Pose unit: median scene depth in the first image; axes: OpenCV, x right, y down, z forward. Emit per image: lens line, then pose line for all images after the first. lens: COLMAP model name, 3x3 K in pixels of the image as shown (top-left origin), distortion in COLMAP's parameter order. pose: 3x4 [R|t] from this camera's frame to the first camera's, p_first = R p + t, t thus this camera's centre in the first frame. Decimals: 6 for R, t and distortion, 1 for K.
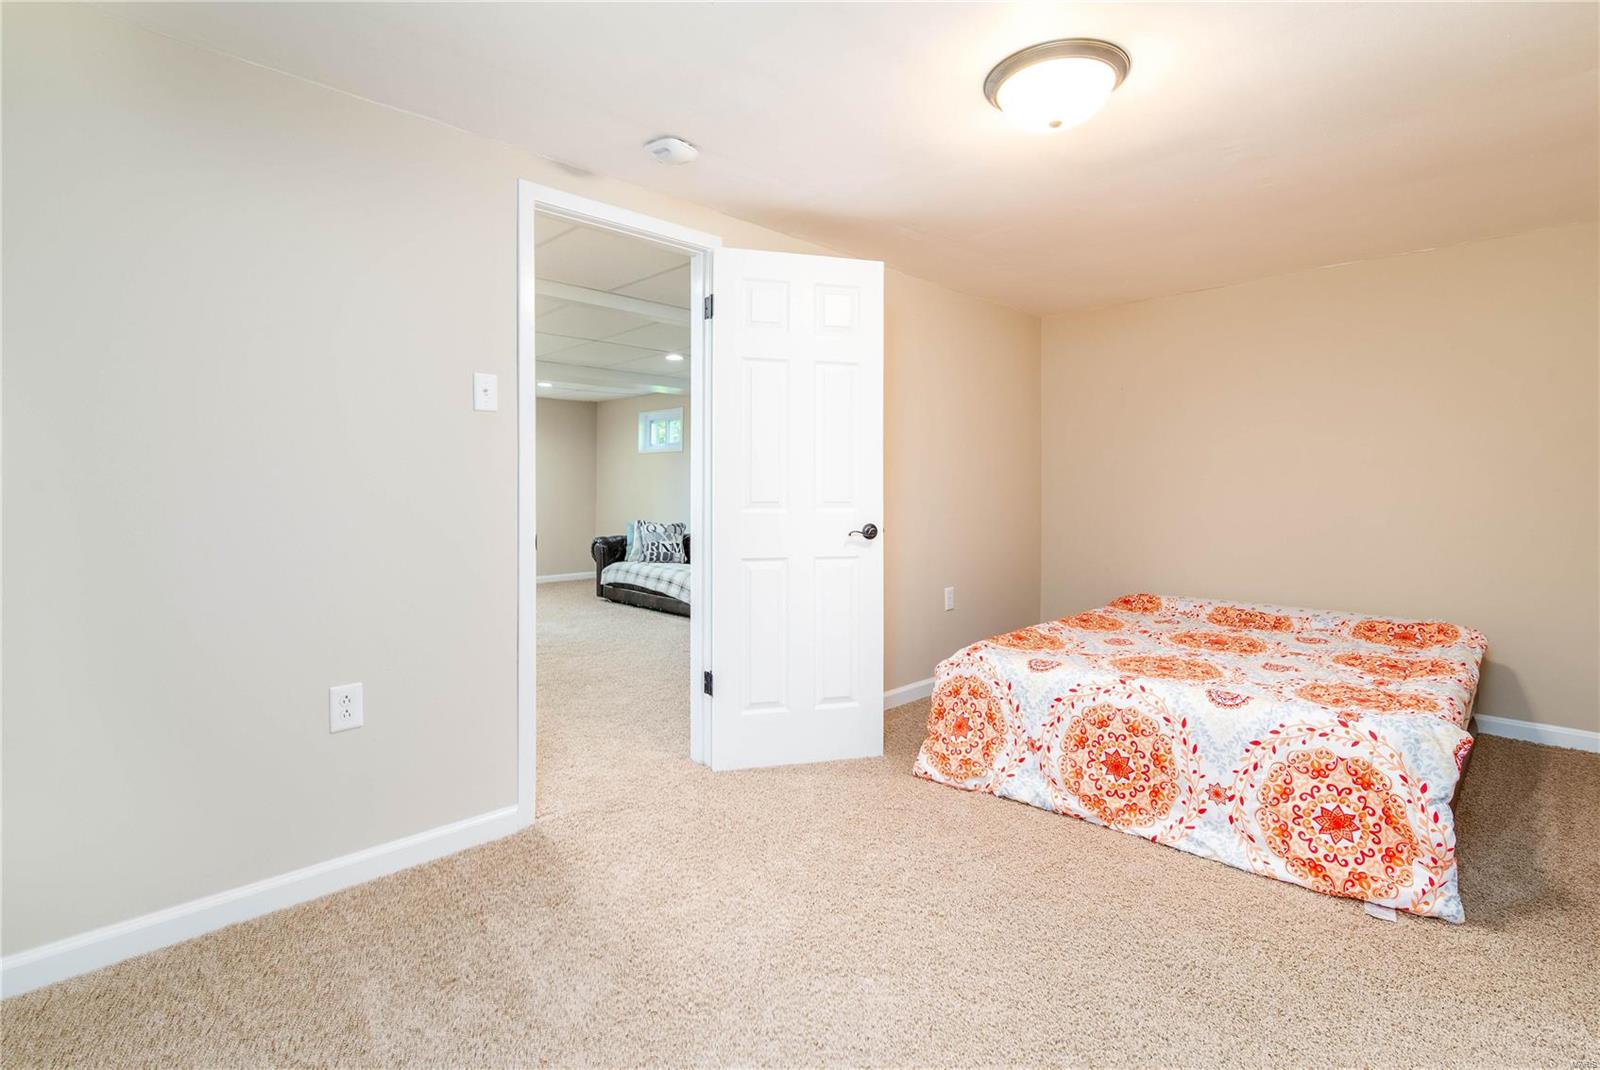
lens RADIAL K [[748.0, 0, 802.0], [0, 748.0, 505.5], [0, 0, 1]] dist [-0.001652, -0.000106]
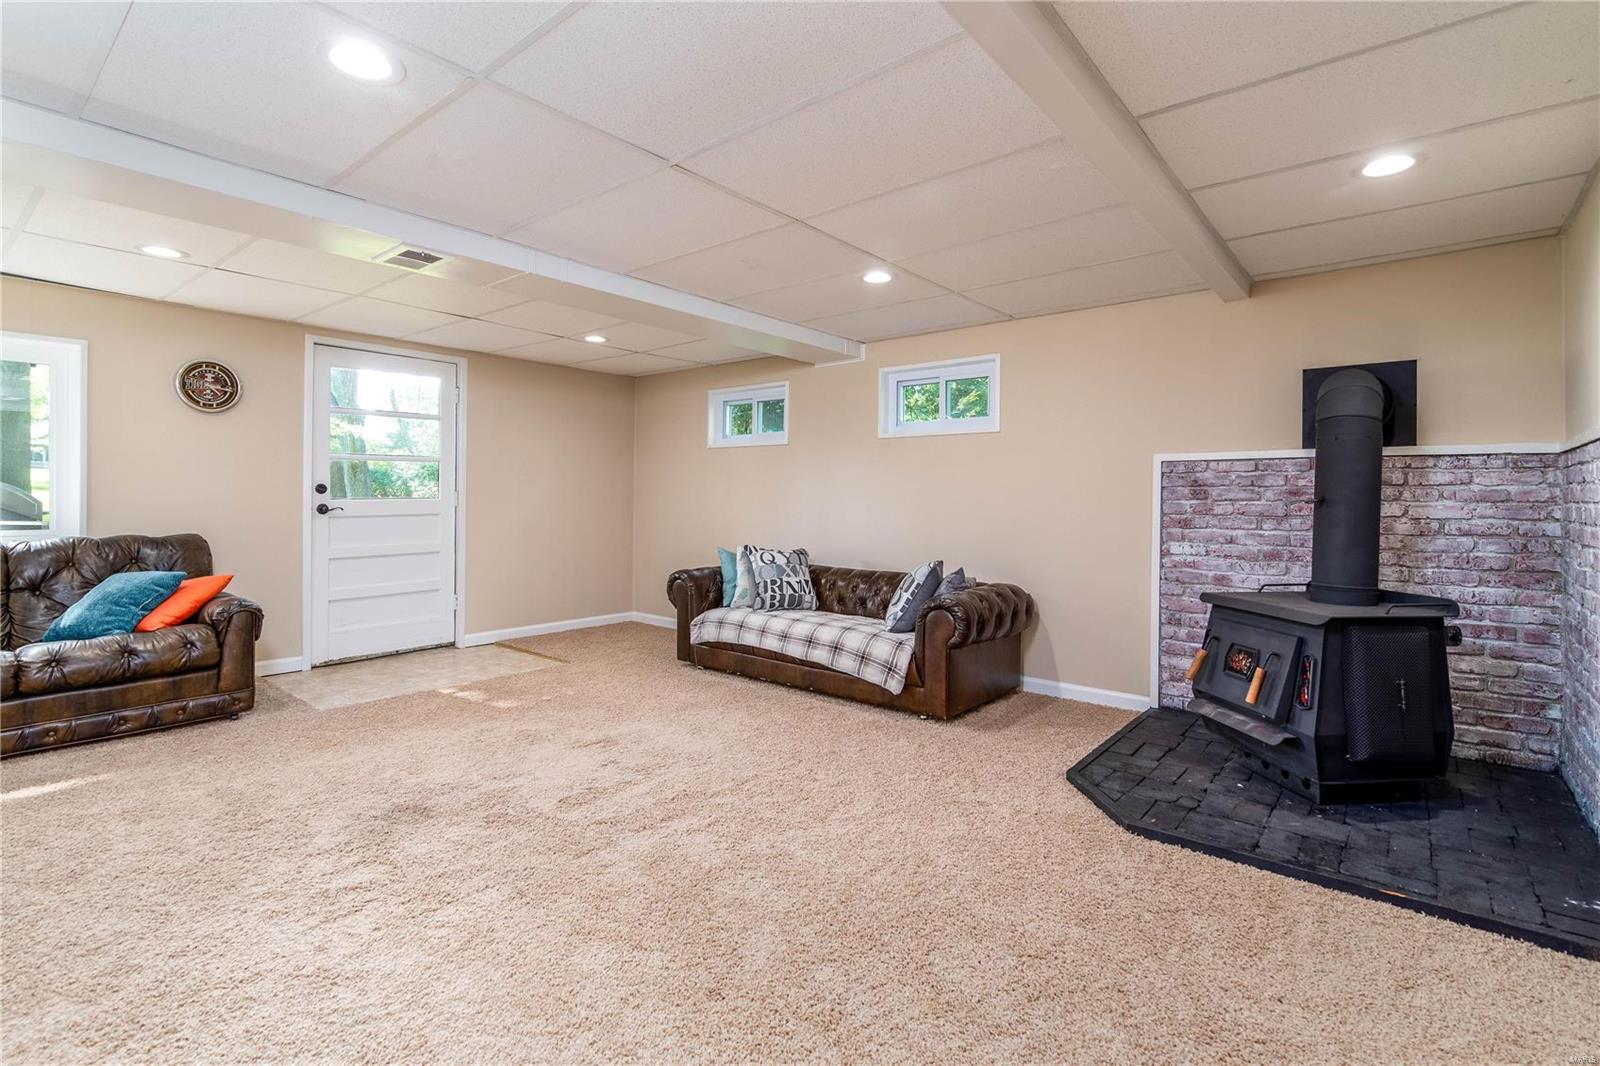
lens RADIAL K [[748.0, 0, 802.0], [0, 748.0, 503.5], [0, 0, 1]] dist [-0.001652, -0.000106]
pose [[0.995300, 0.006463, 0.096622, -0.235937], [-0.005002, 0.999870, -0.015361, -0.007457], [-0.096709, 0.014805, 0.995203, 0.337584]]
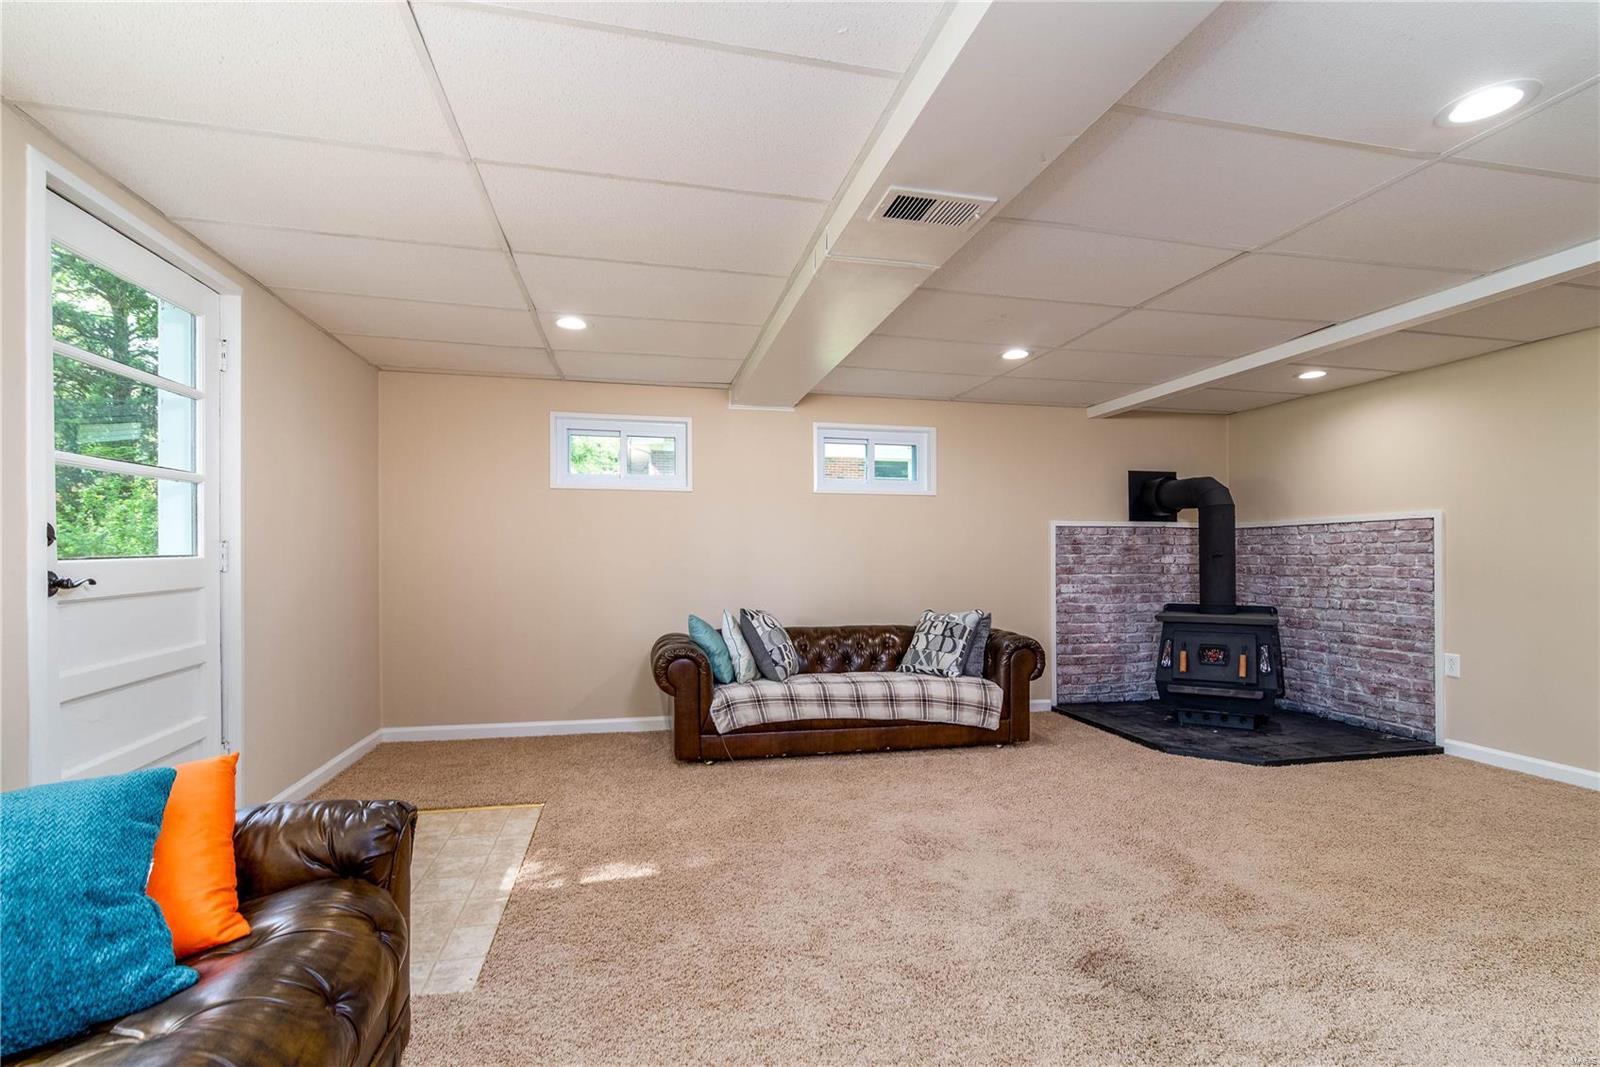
lens RADIAL K [[751.4, 0, 804.3], [0, 751.4, 558.0], [0, 0, 1]] dist [-0.001491, -0.000047]
pose [[0.524909, -0.000444, 0.851158, -0.686406], [0.017603, 0.999792, -0.010335, -0.012357], [-0.850976, 0.020408, 0.524808, 0.665589]]
